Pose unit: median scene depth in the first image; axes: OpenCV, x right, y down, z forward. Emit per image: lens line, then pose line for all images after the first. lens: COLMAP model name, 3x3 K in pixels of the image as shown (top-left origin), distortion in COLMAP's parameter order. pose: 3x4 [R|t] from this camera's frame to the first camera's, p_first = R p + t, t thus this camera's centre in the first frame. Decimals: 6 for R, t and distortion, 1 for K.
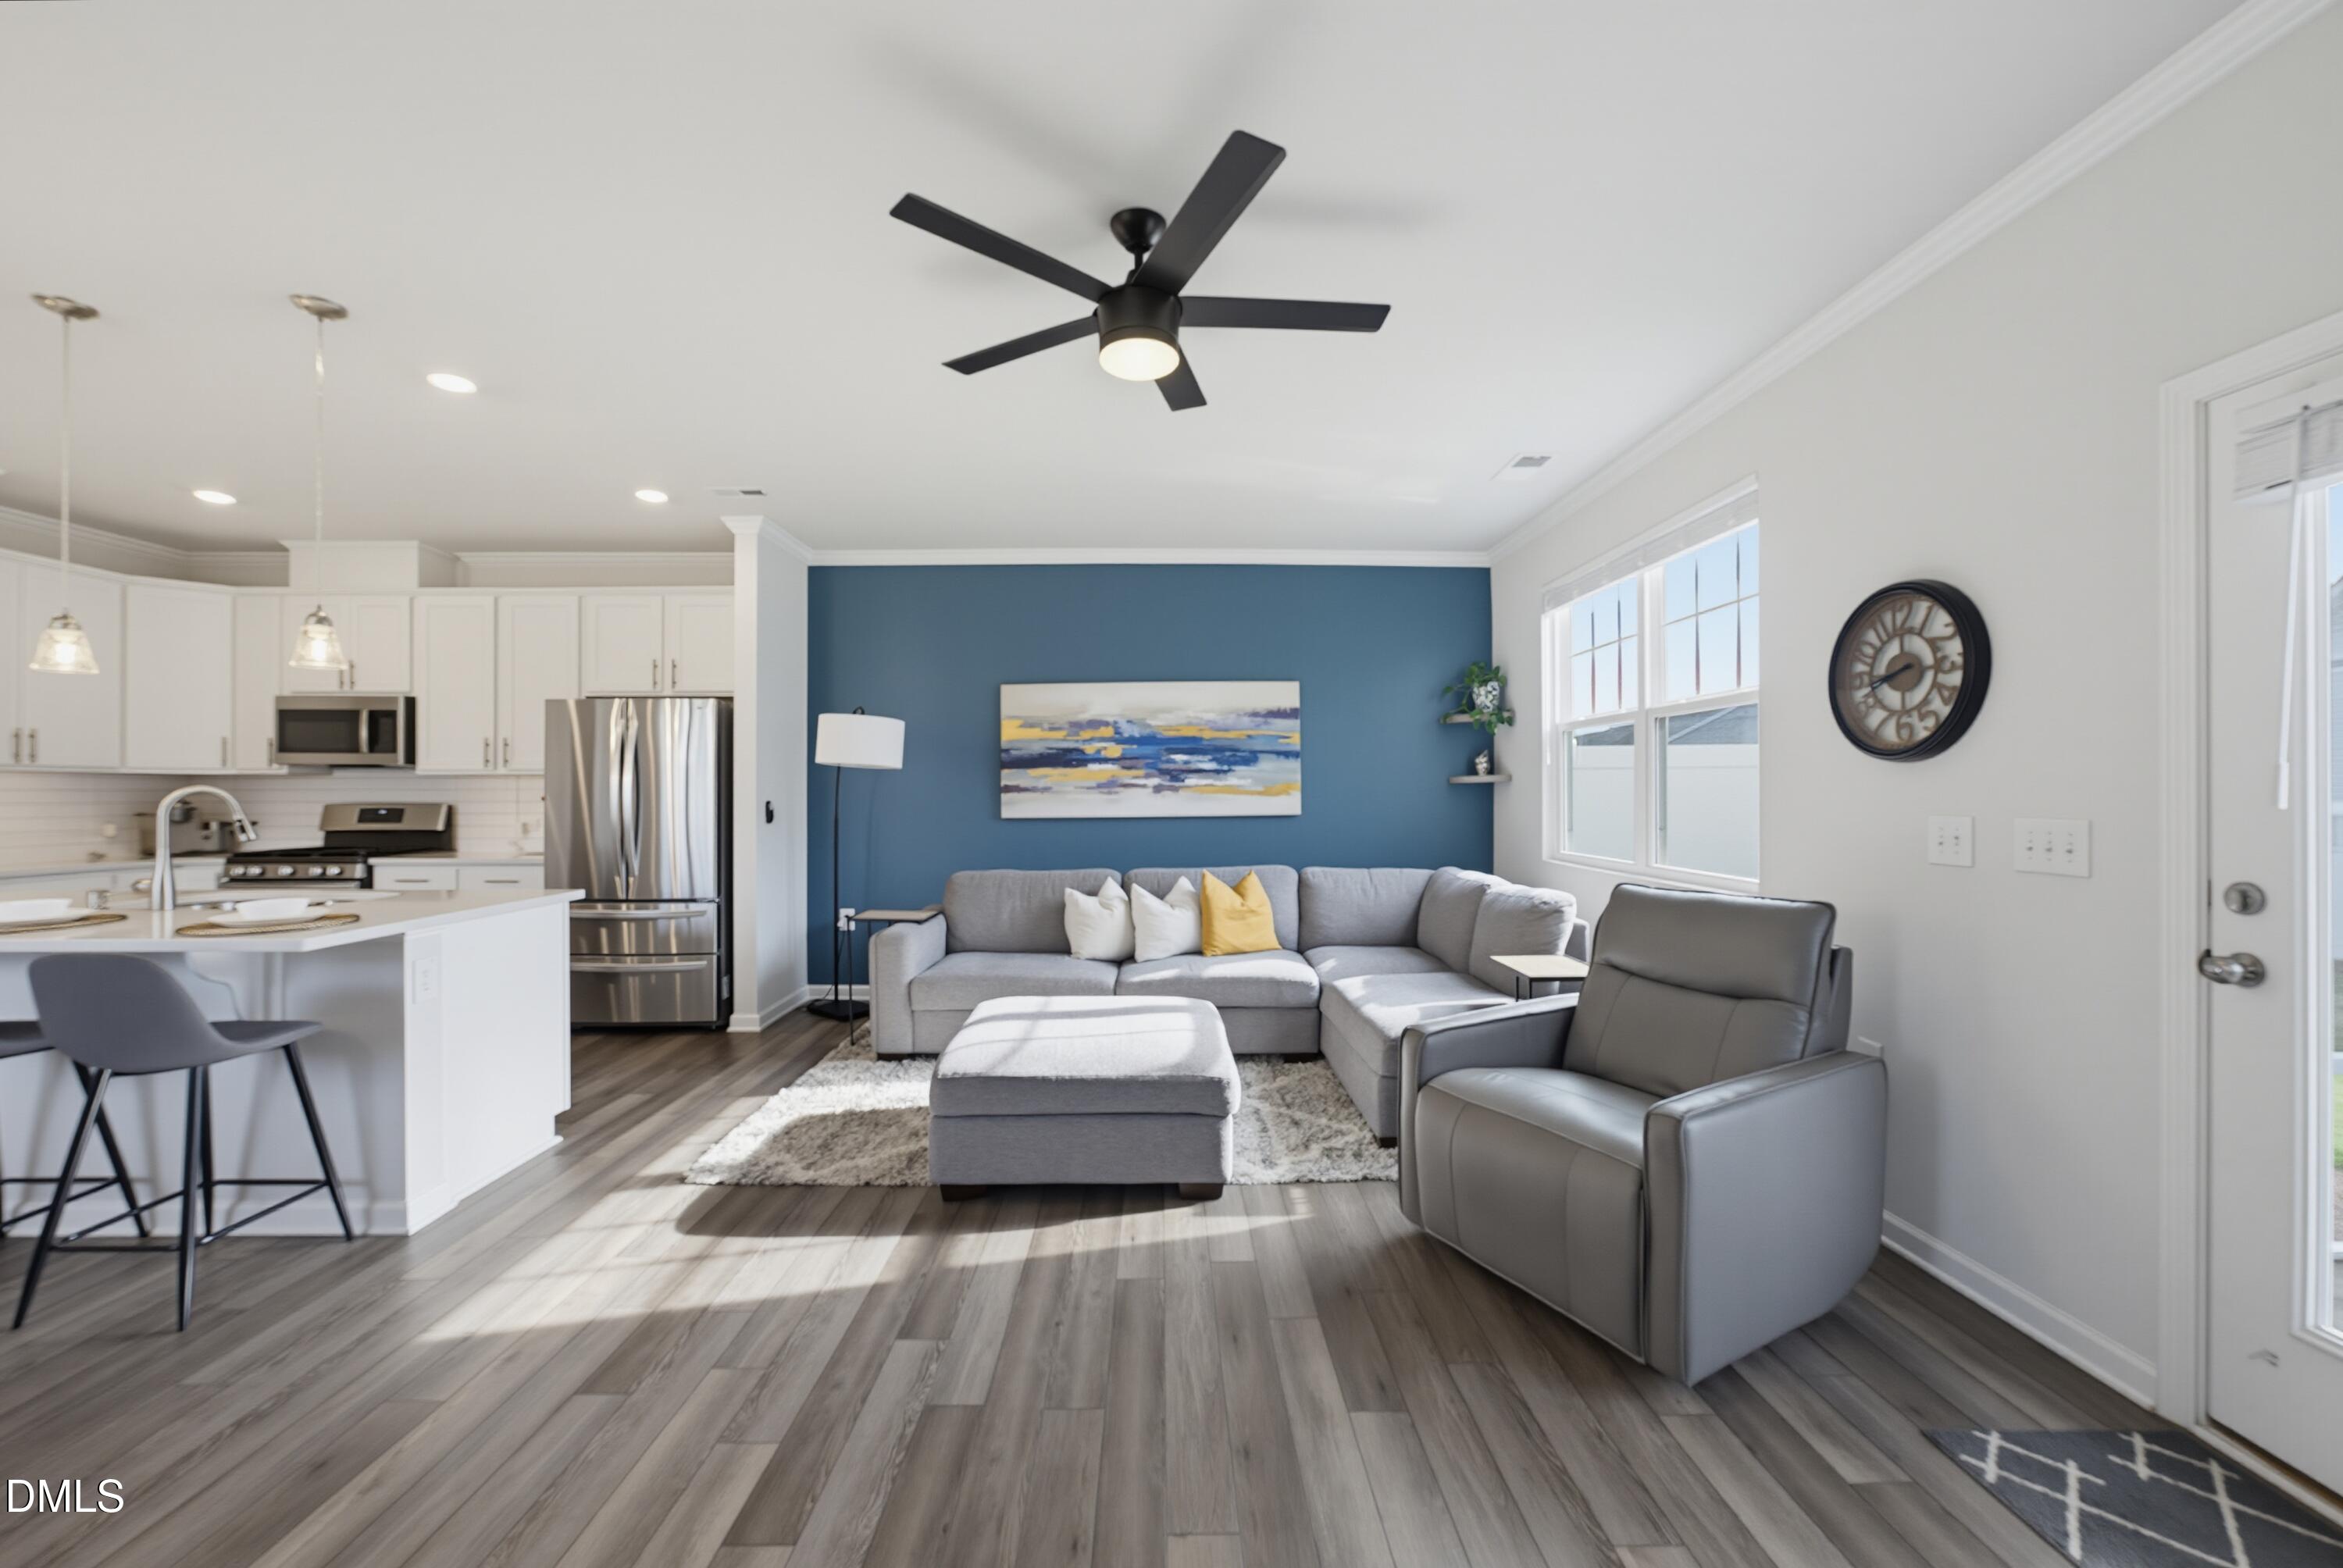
lens RADIAL K [[915.4, 0, 1183.7], [0, 915.4, 784.2], [0, 0, 1]] dist [-0.020028, 0.005428]
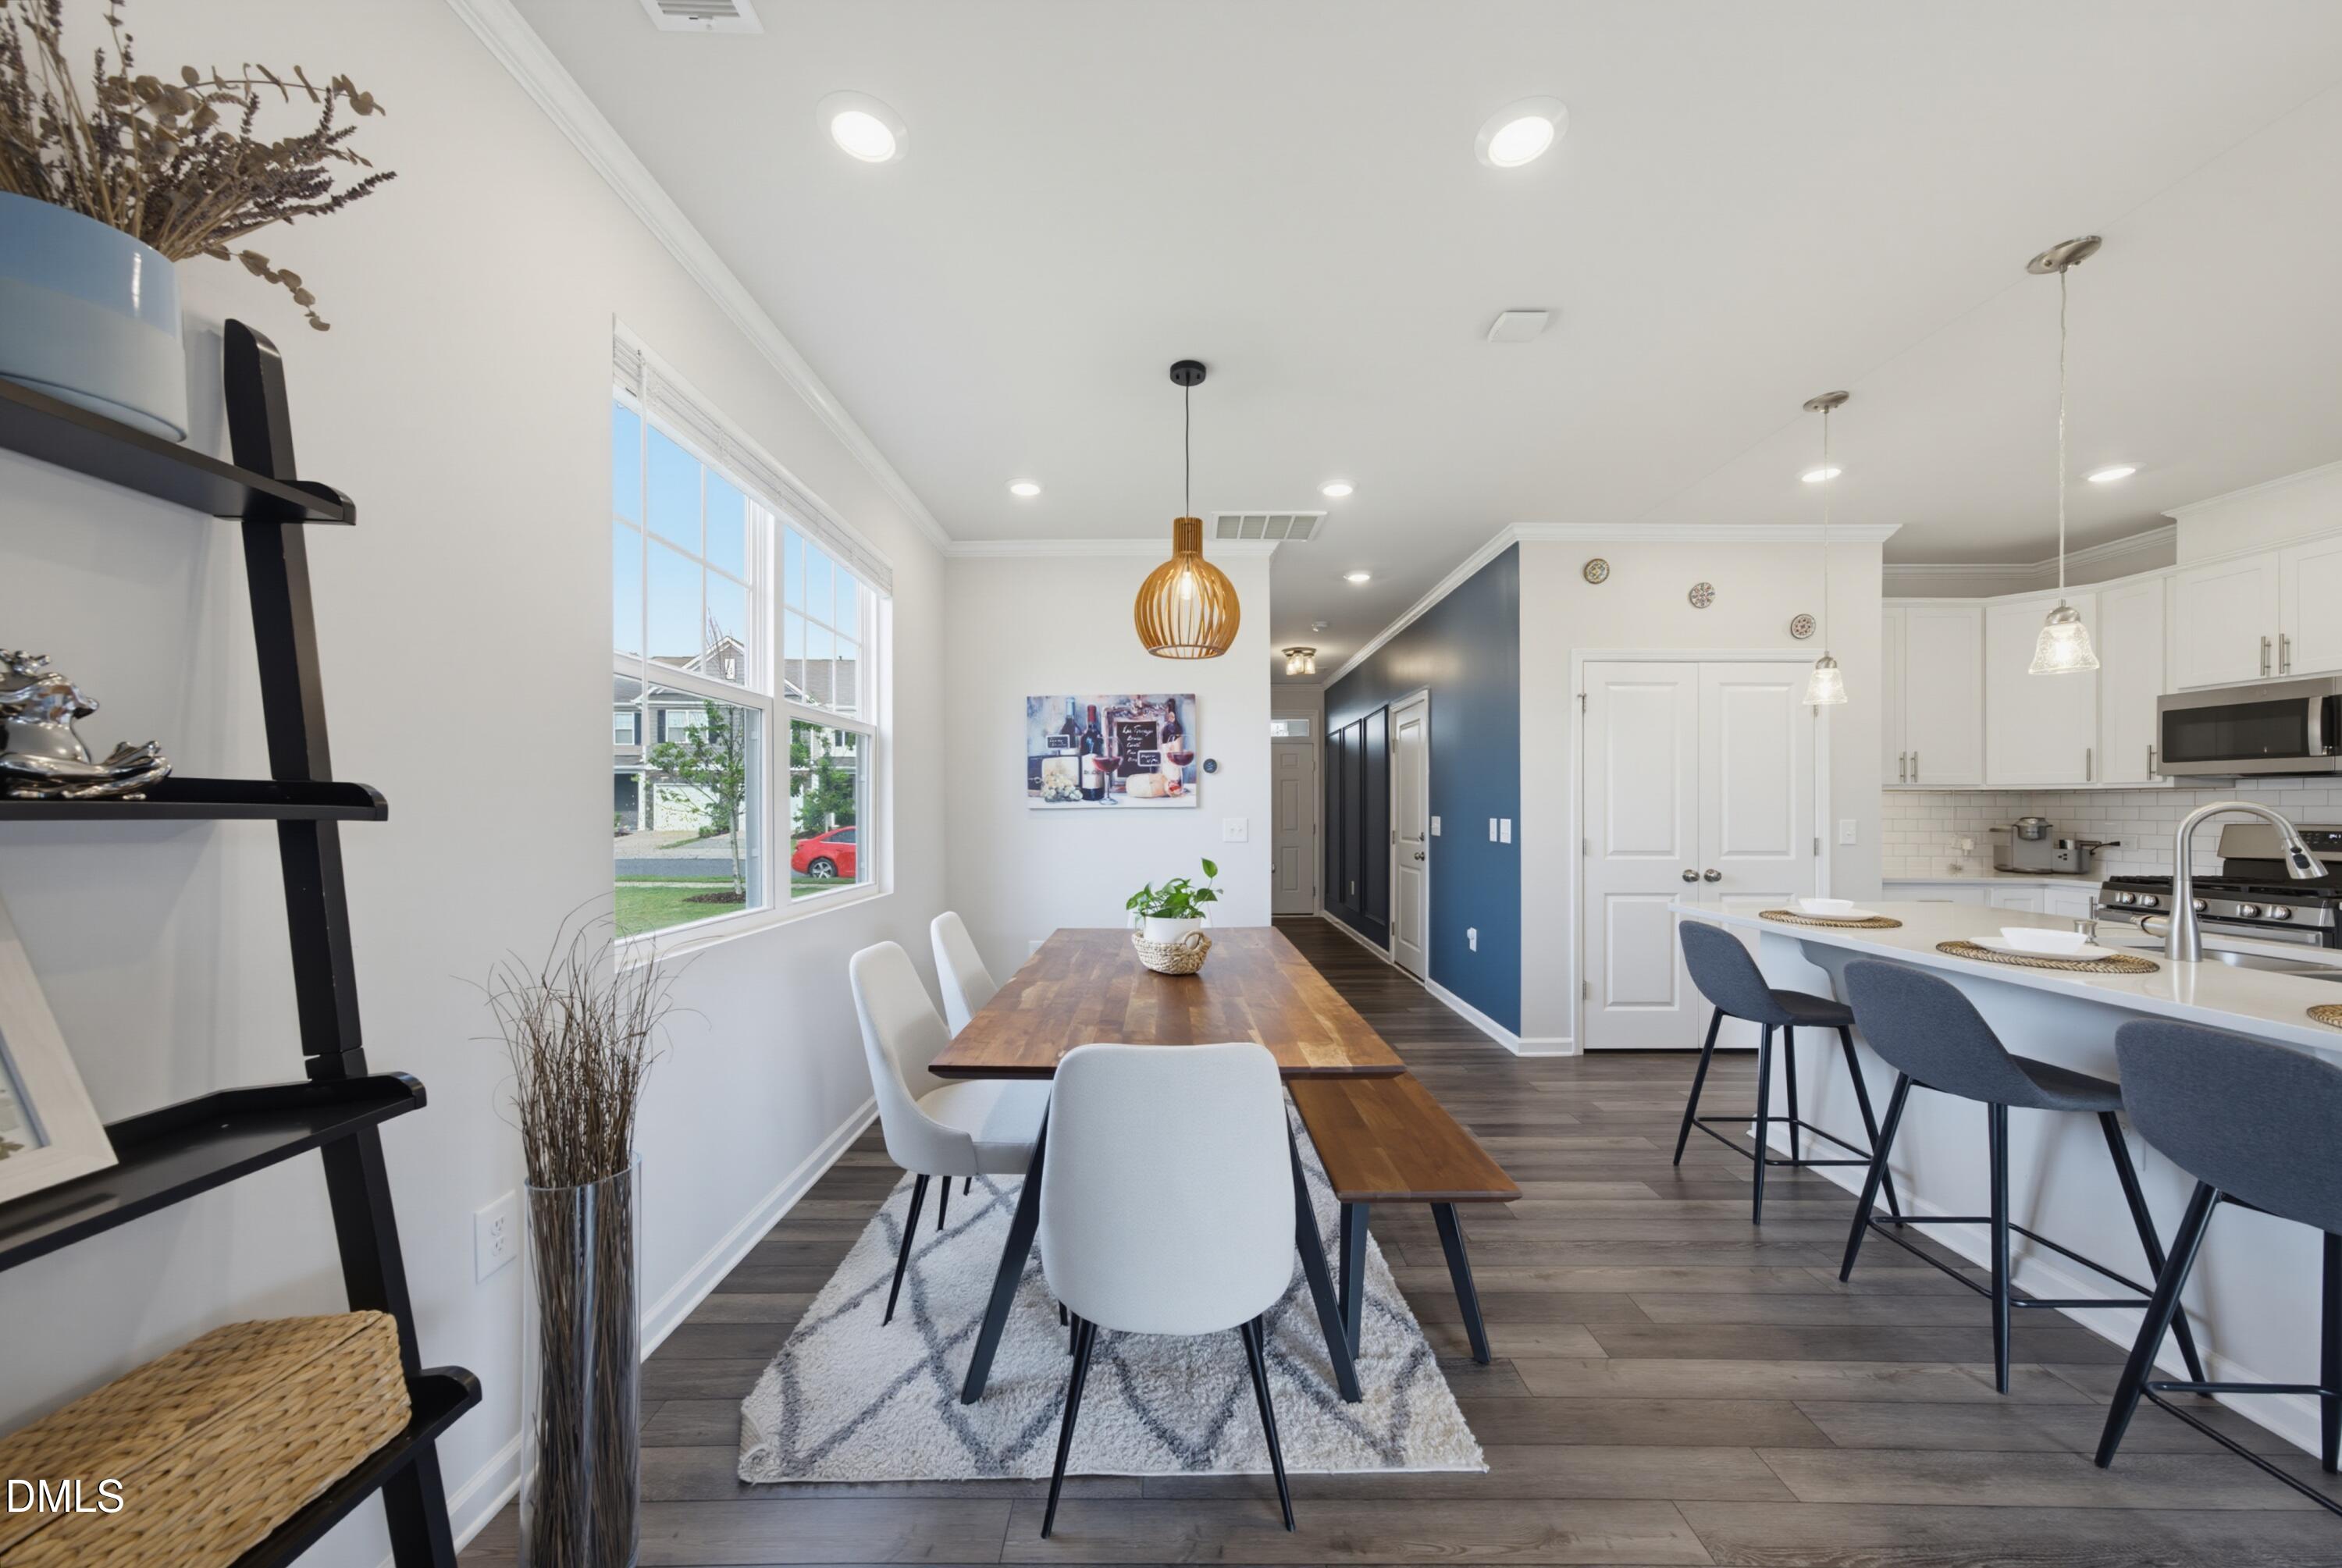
lens RADIAL K [[805.4, 0, 1168.0], [0, 805.4, 803.8], [0, 0, 1]] dist [-0.005252, 0.004792]
pose [[-0.011702, -0.002776, -0.999928, -0.243501], [0.006208, 0.999977, -0.002849, 0.000364], [0.999912, -0.006241, -0.011684, 0.074651]]
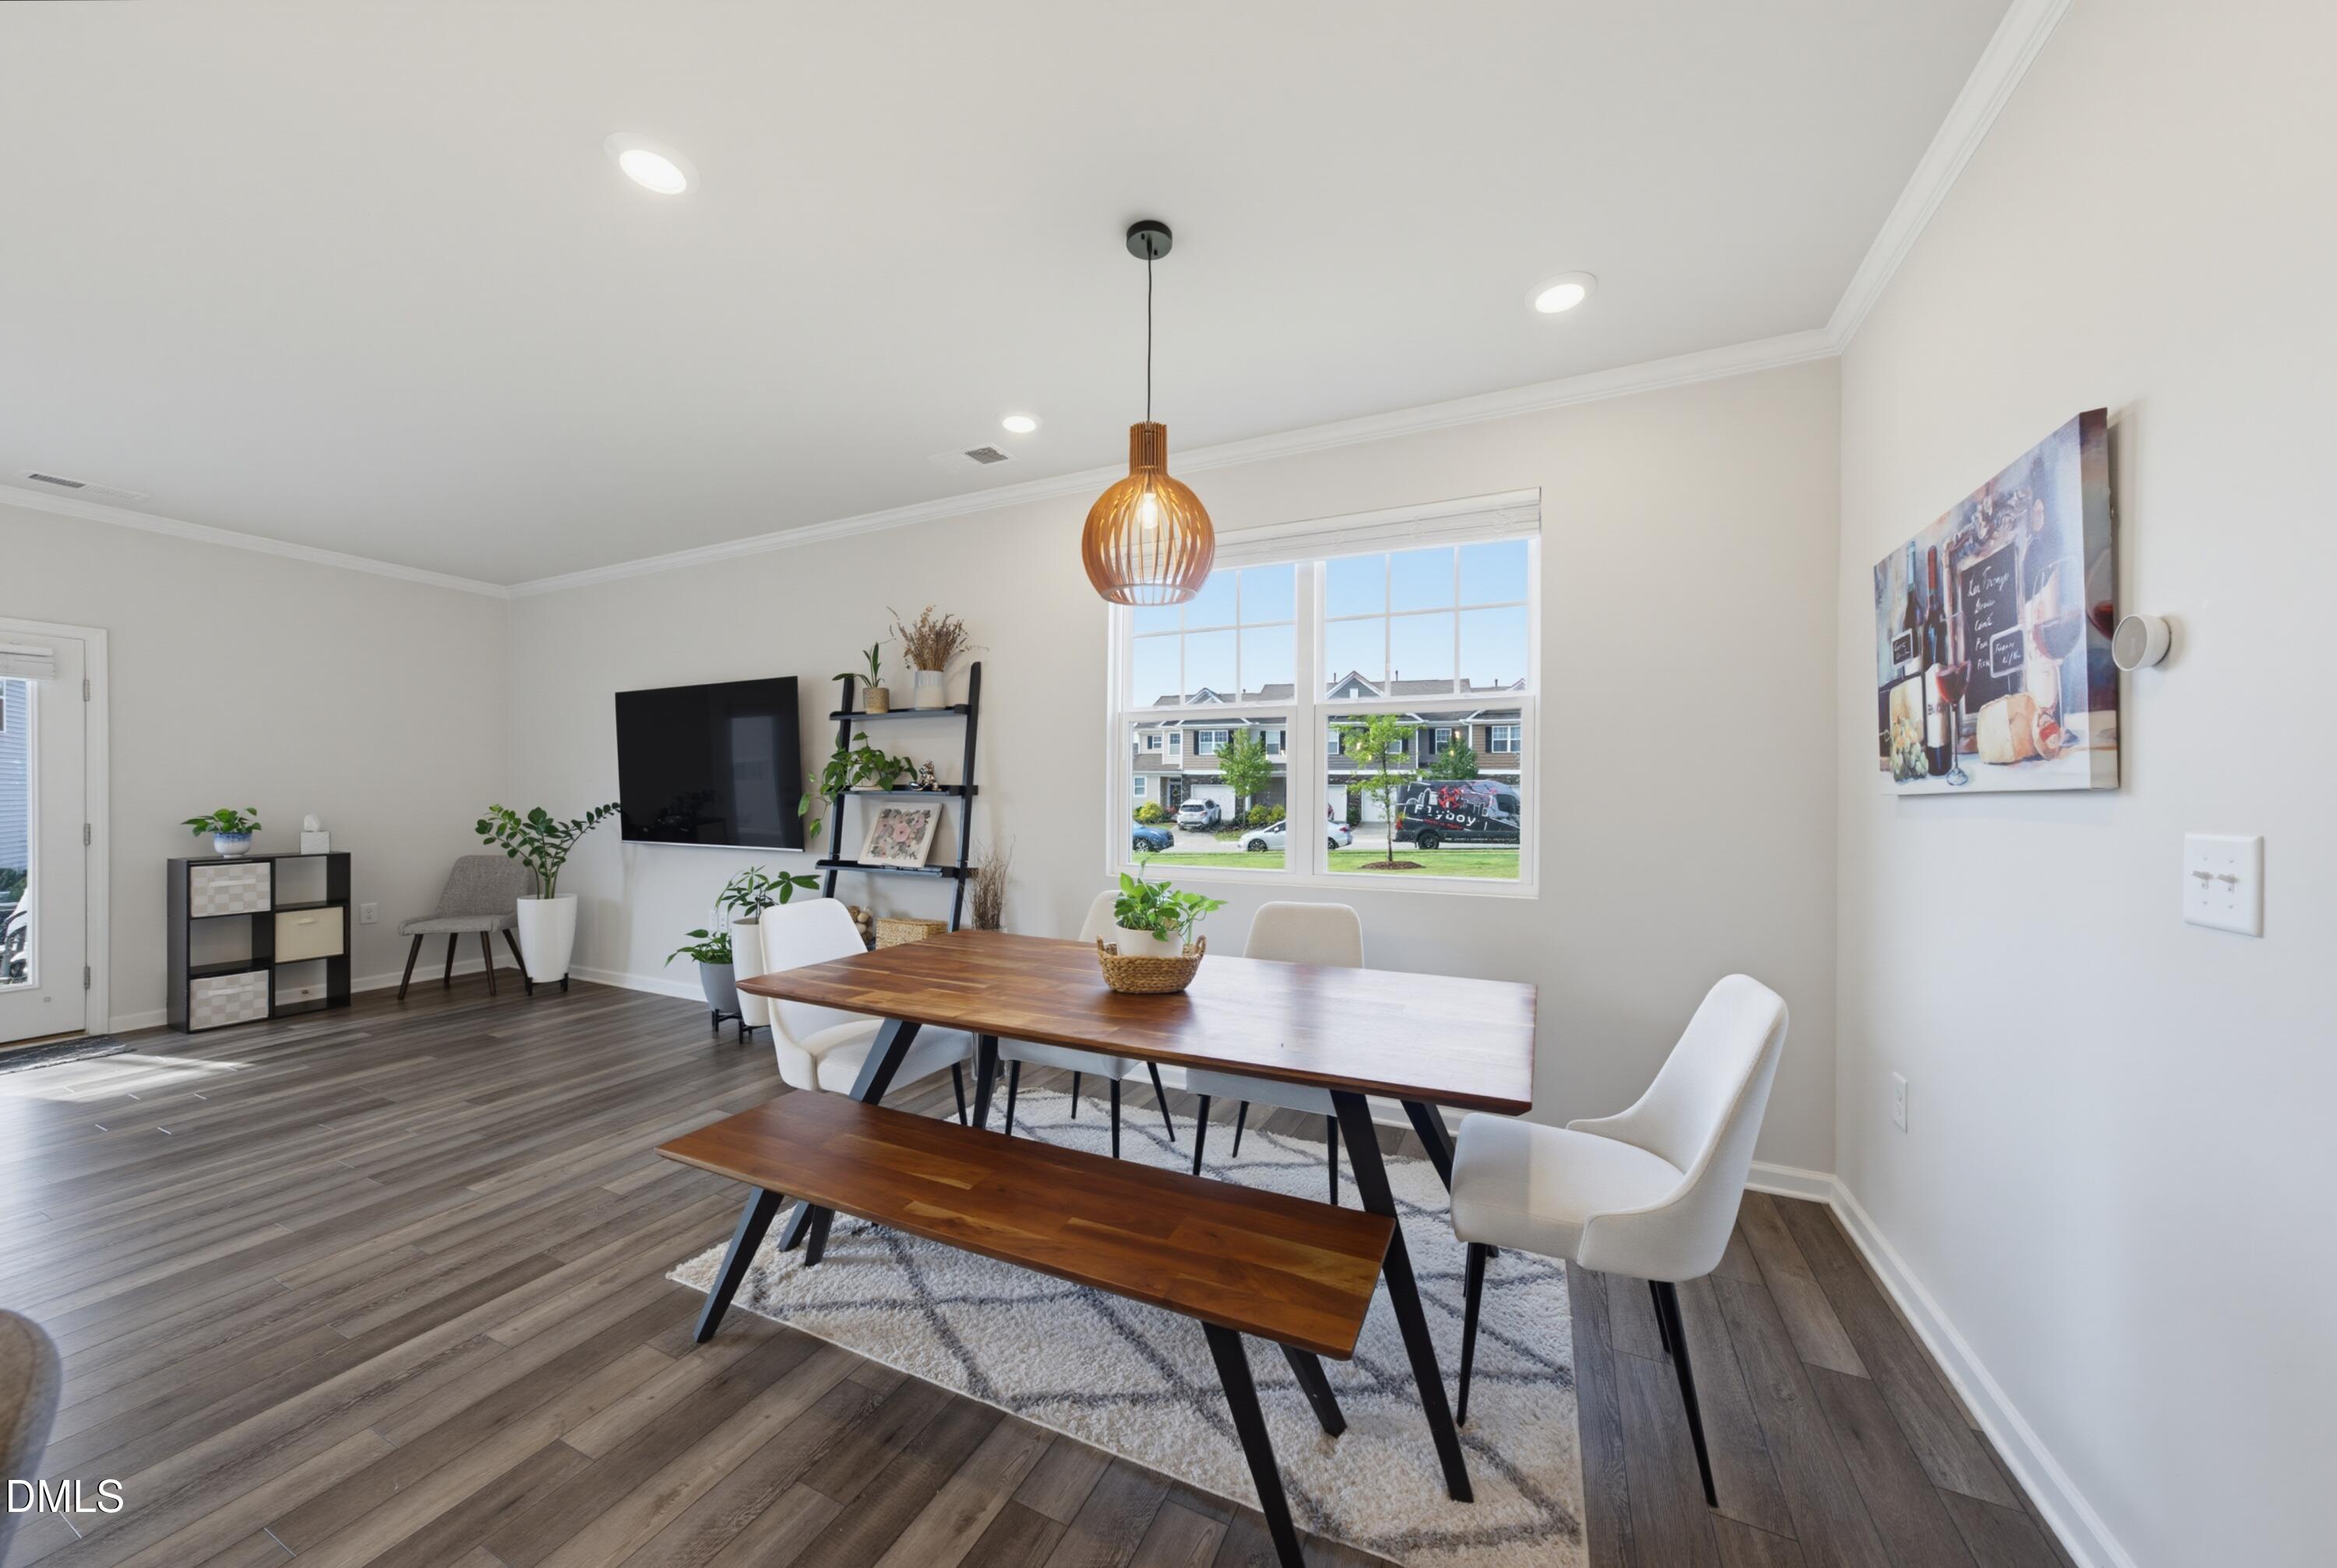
lens RADIAL K [[803.7, 0, 1175.6], [0, 803.7, 792.3], [0, 0, 1]] dist [-0.005252, 0.004792]
pose [[-0.898178, -0.001768, 0.439629, -0.990249], [-0.006694, 0.999931, -0.009654, 0.006341], [-0.439581, -0.011614, -0.898128, 0.463272]]
